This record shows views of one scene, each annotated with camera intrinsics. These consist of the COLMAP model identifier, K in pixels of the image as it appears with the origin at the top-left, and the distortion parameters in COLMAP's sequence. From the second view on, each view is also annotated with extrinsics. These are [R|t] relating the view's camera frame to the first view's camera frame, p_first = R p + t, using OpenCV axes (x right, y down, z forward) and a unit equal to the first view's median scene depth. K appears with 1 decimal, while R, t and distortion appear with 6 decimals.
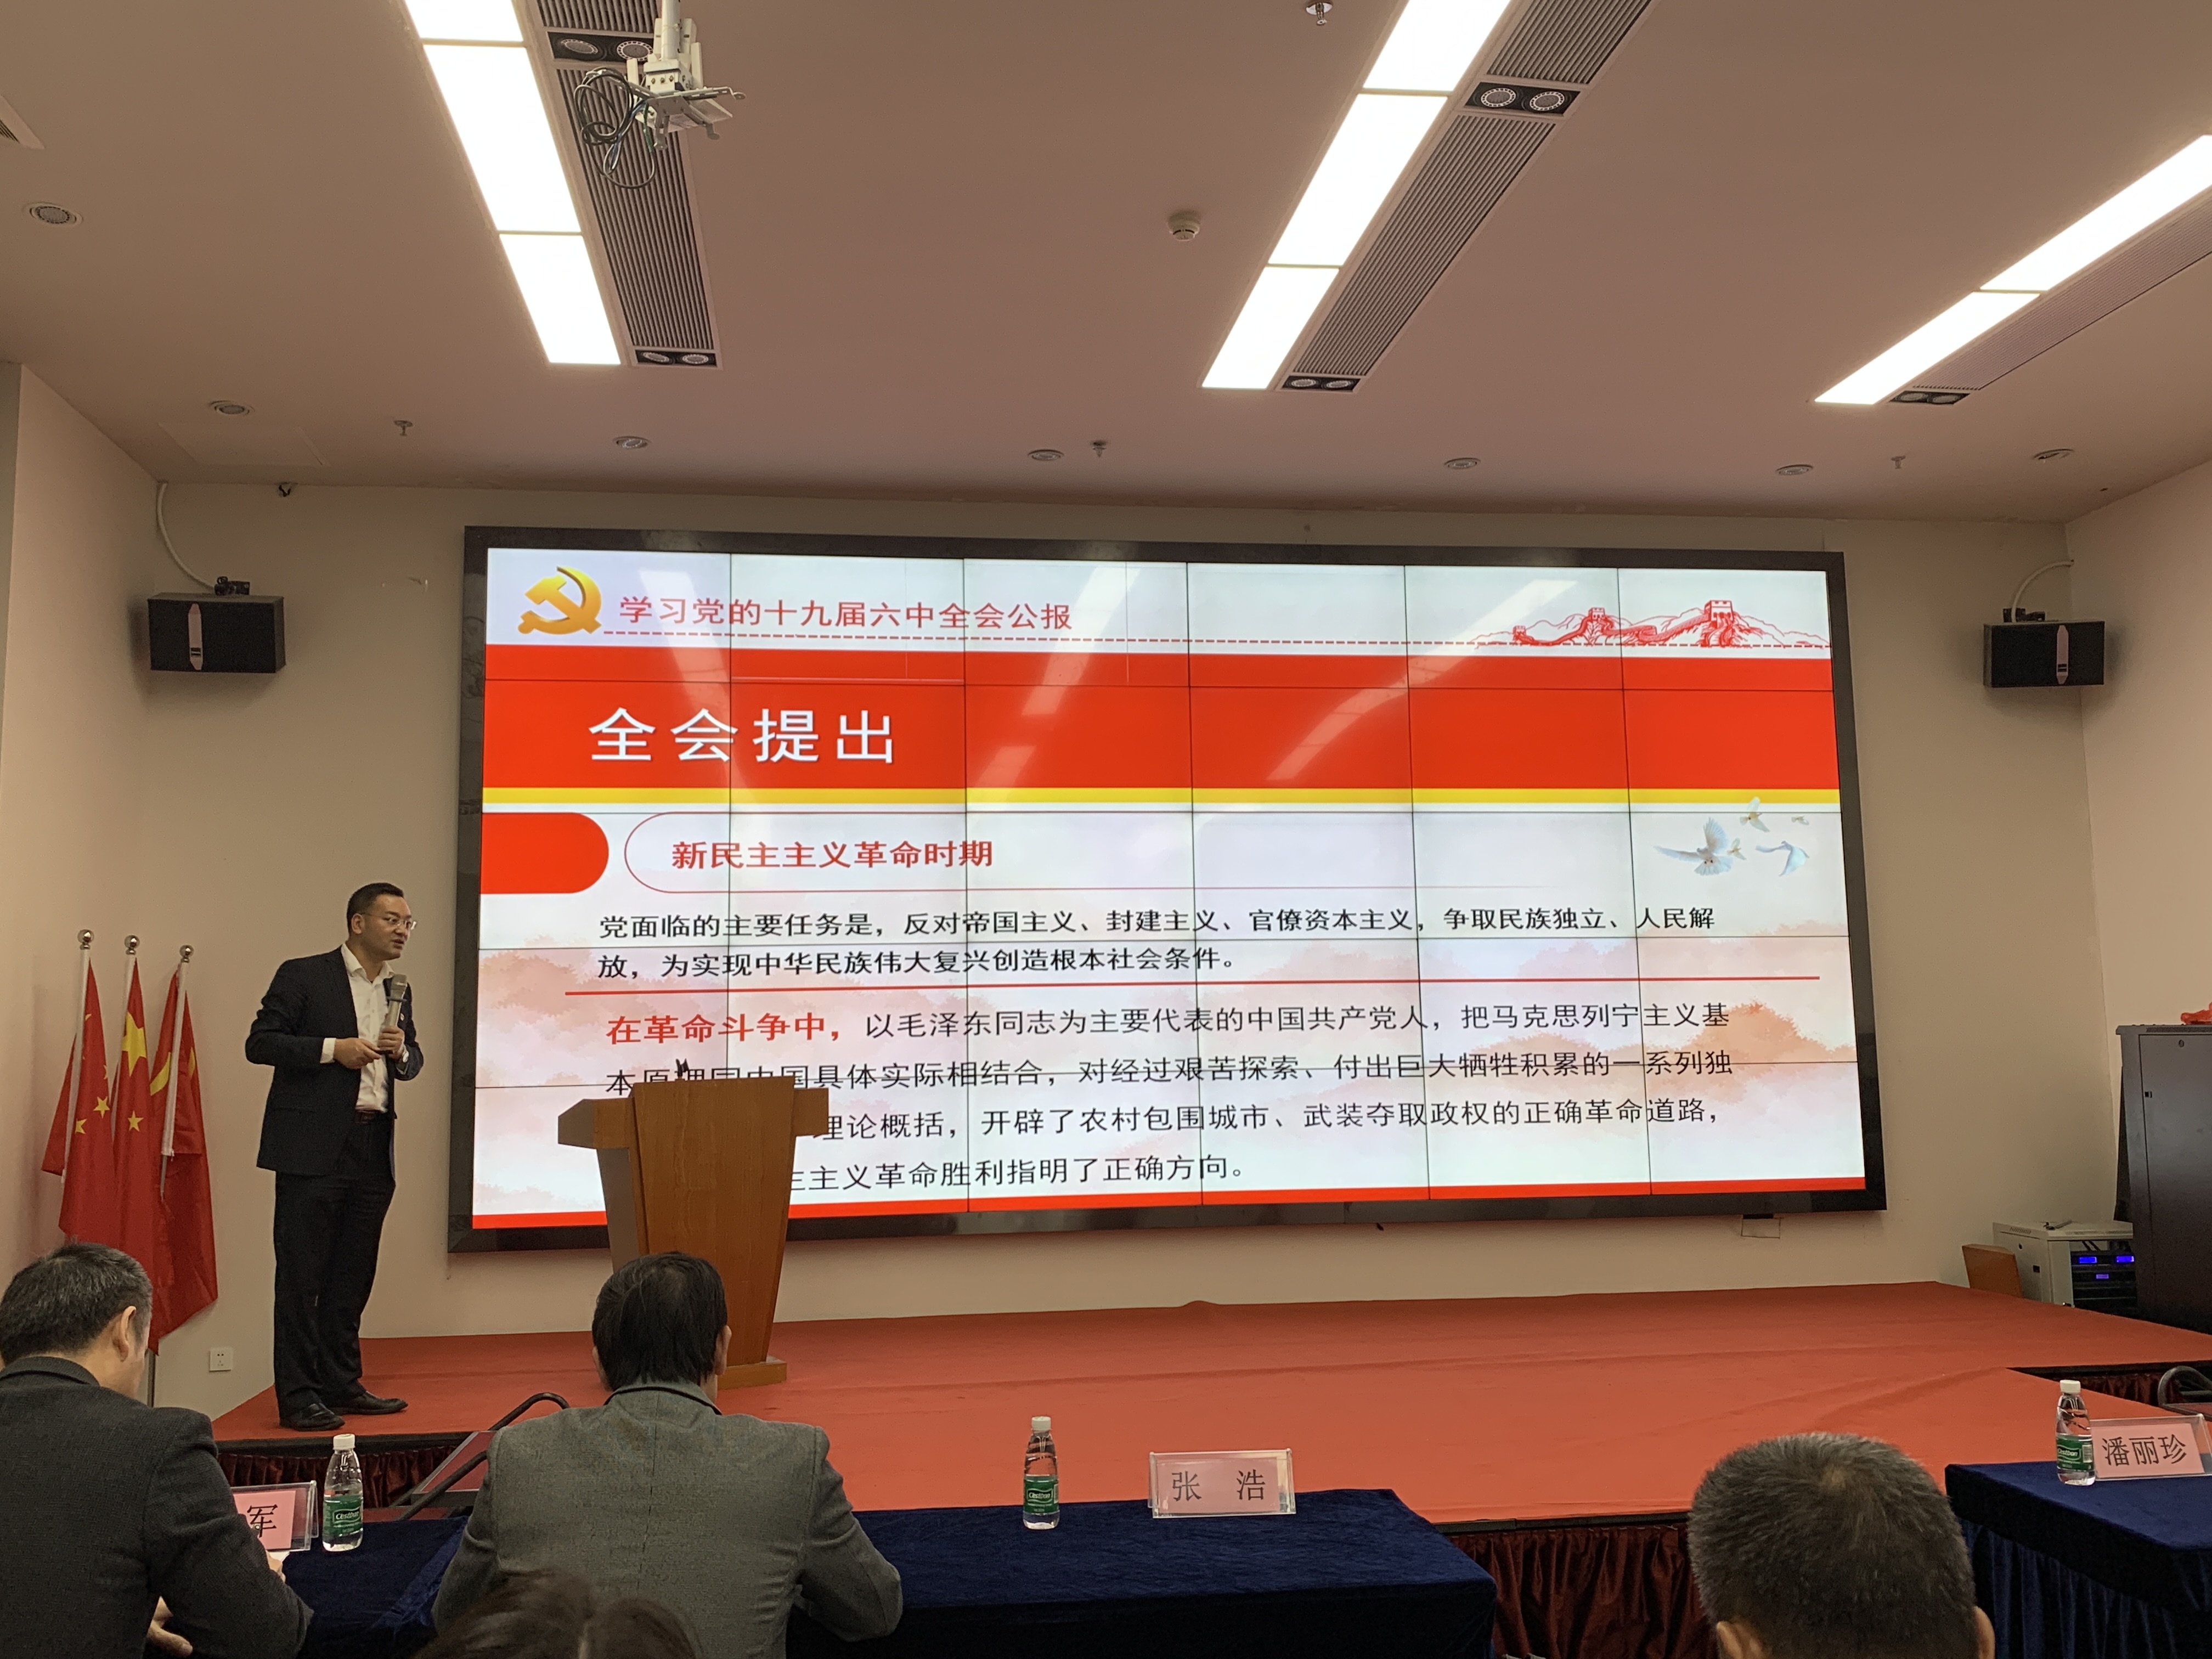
lens RADIAL K [[1983.5, 0, 1106.0], [0, 1983.5, 829.5], [0, 0, 1]] dist [0.006647, -0.012180]
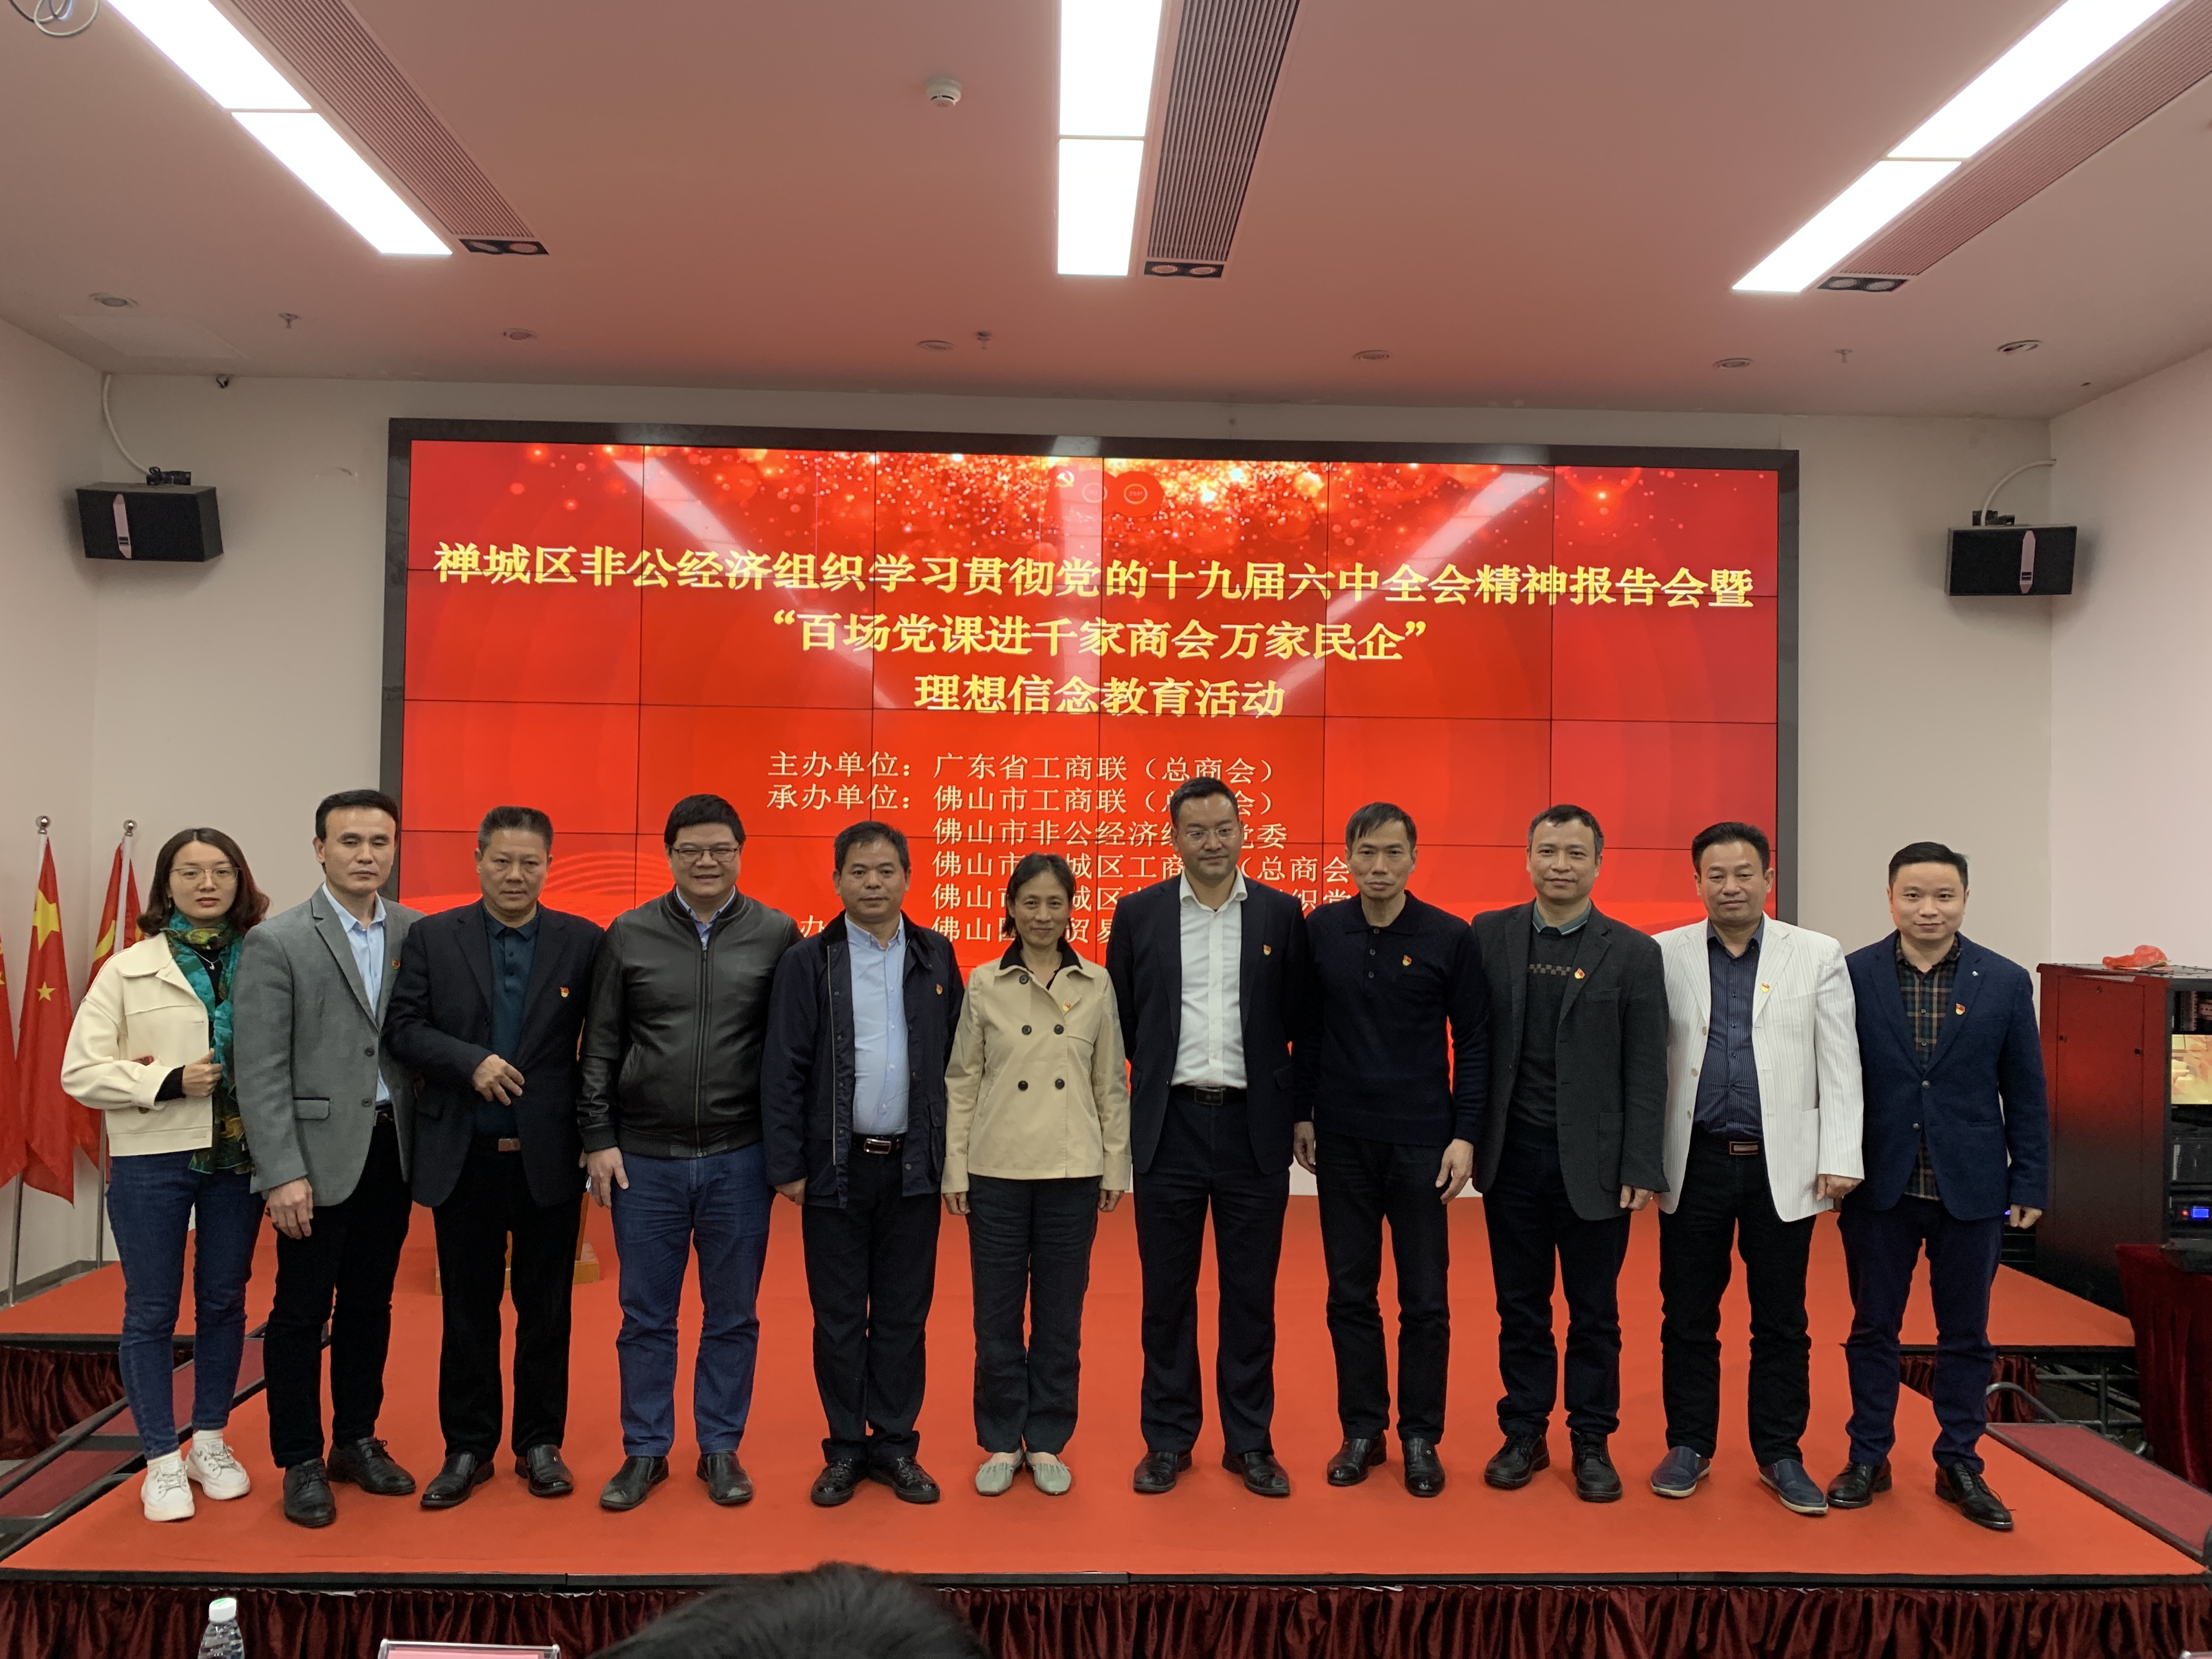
lens RADIAL K [[1716.9, 0, 1106.0], [0, 1716.9, 829.5], [0, 0, 1]] dist [-0.008375, 0.007769]
pose [[0.994273, 0.028987, -0.102866, 0.149948], [-0.019537, 0.995593, 0.091718, -0.031043], [0.105071, -0.089183, 0.990458, 0.149961]]
